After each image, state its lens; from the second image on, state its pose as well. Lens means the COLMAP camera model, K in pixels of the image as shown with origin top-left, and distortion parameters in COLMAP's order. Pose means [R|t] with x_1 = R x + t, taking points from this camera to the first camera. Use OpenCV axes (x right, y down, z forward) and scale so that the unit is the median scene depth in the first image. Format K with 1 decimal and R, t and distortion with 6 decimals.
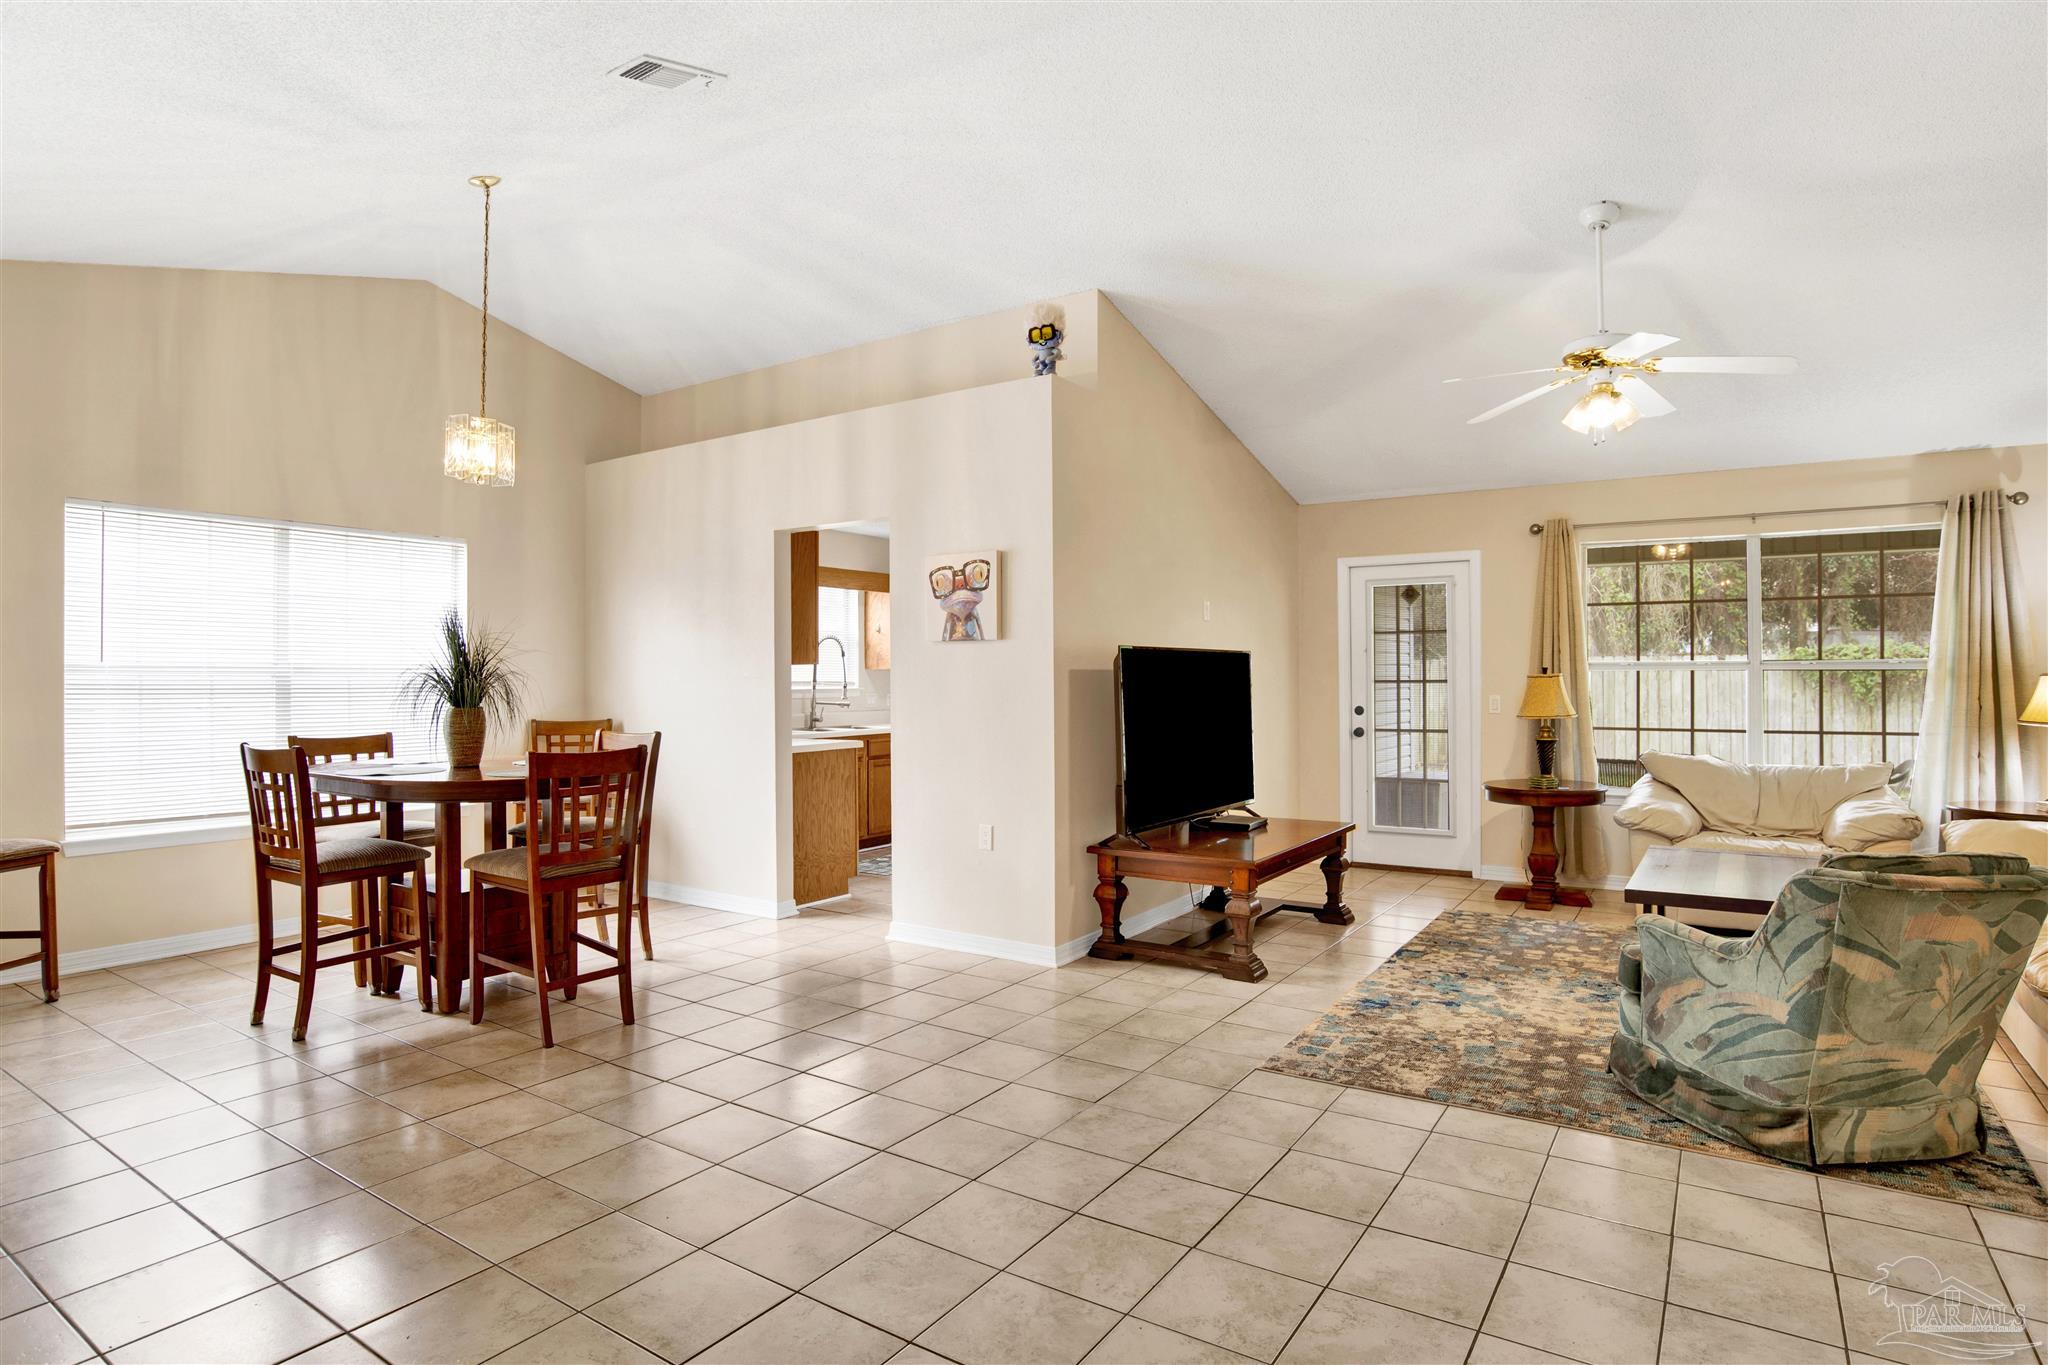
lens RADIAL K [[1110.4, 0, 1026.5], [0, 1110.4, 668.2], [0, 0, 1]] dist [-0.060815, 0.001487]
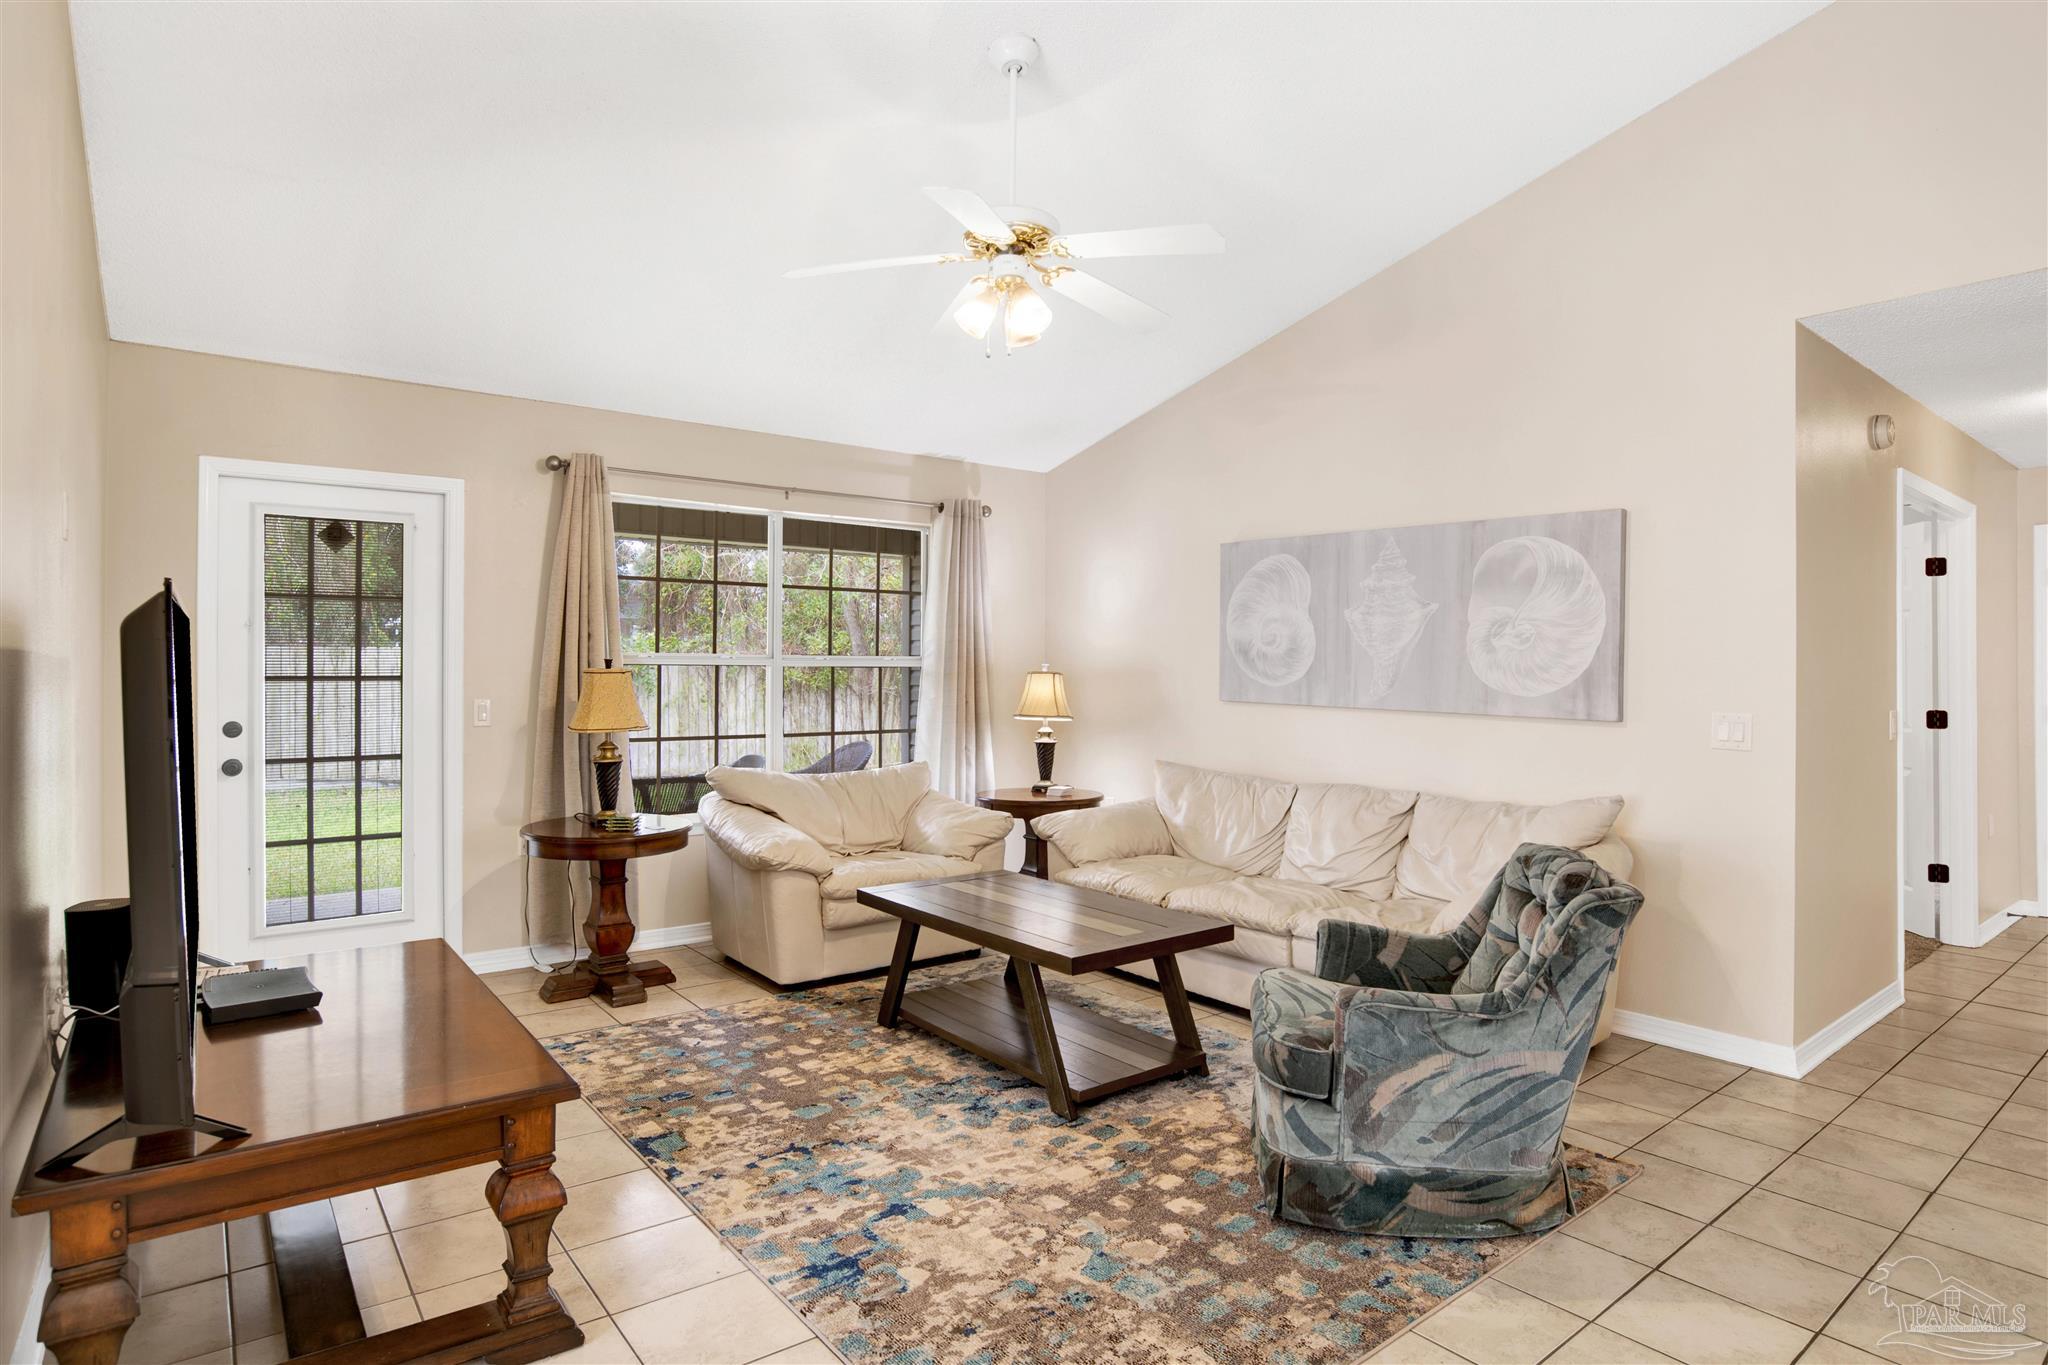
lens RADIAL K [[1110.4, 0, 1026.5], [0, 1110.4, 668.2], [0, 0, 1]] dist [-0.060815, 0.001487]
pose [[0.305026, 0.007689, 0.952313, -0.167964], [-0.011913, 0.999920, -0.004258, 0.006976], [-0.952269, -0.010047, 0.305094, 0.729608]]
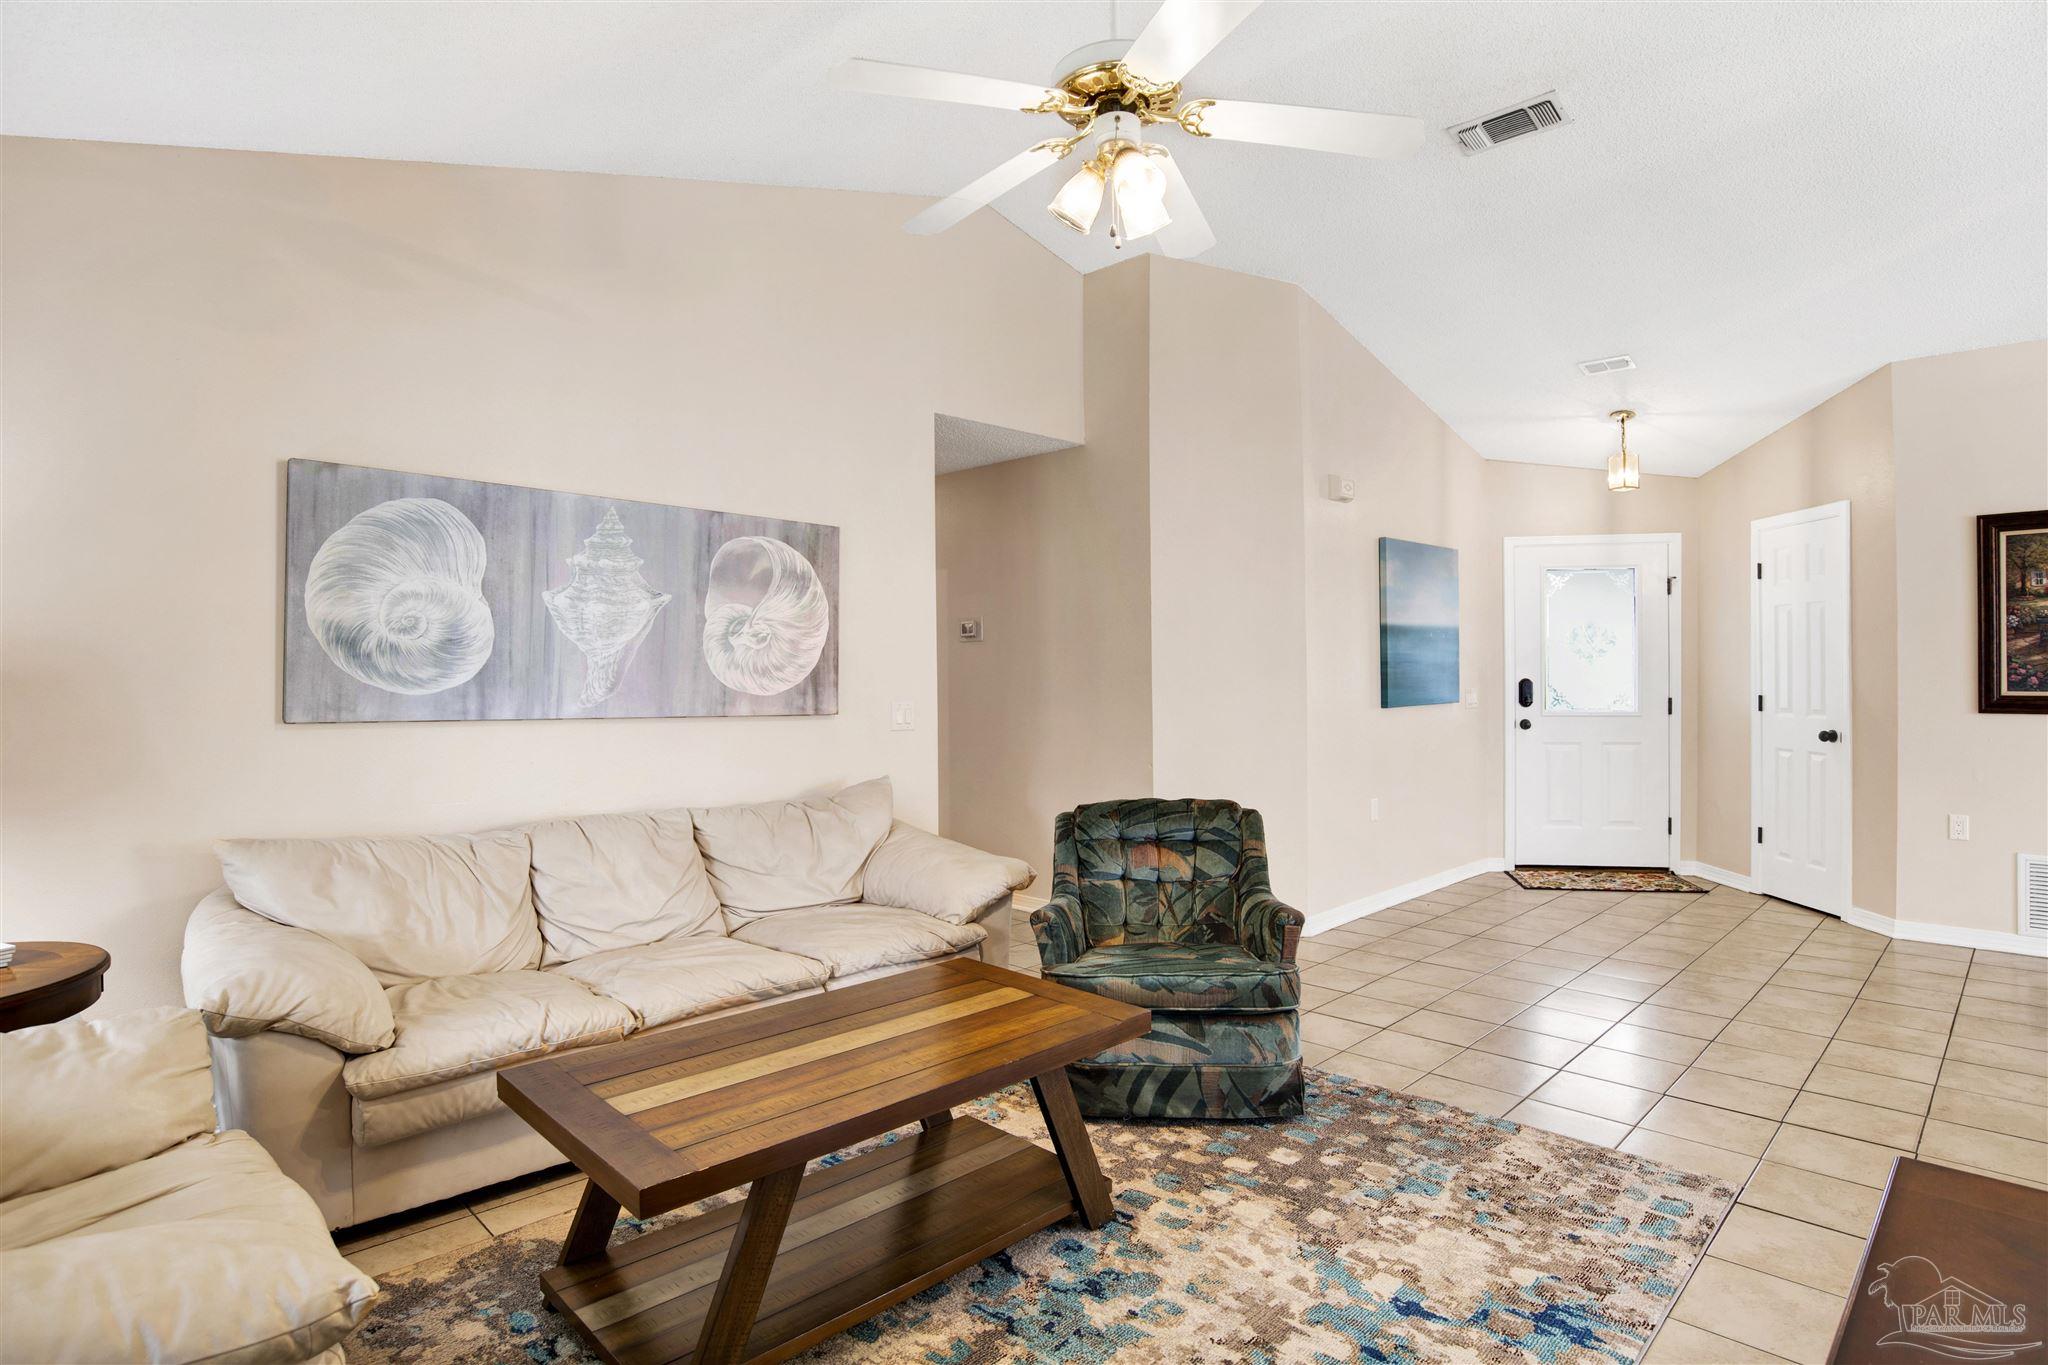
lens RADIAL K [[1040.0, 0, 1075.0], [0, 1040.0, 672.1], [0, 0, 1]] dist [-0.070991, 0.023009]
pose [[-0.984426, 0.009246, 0.175557, 0.443403], [0.008124, 0.999942, -0.007109, 0.010629], [-0.175613, -0.005572, -0.984444, 1.453900]]
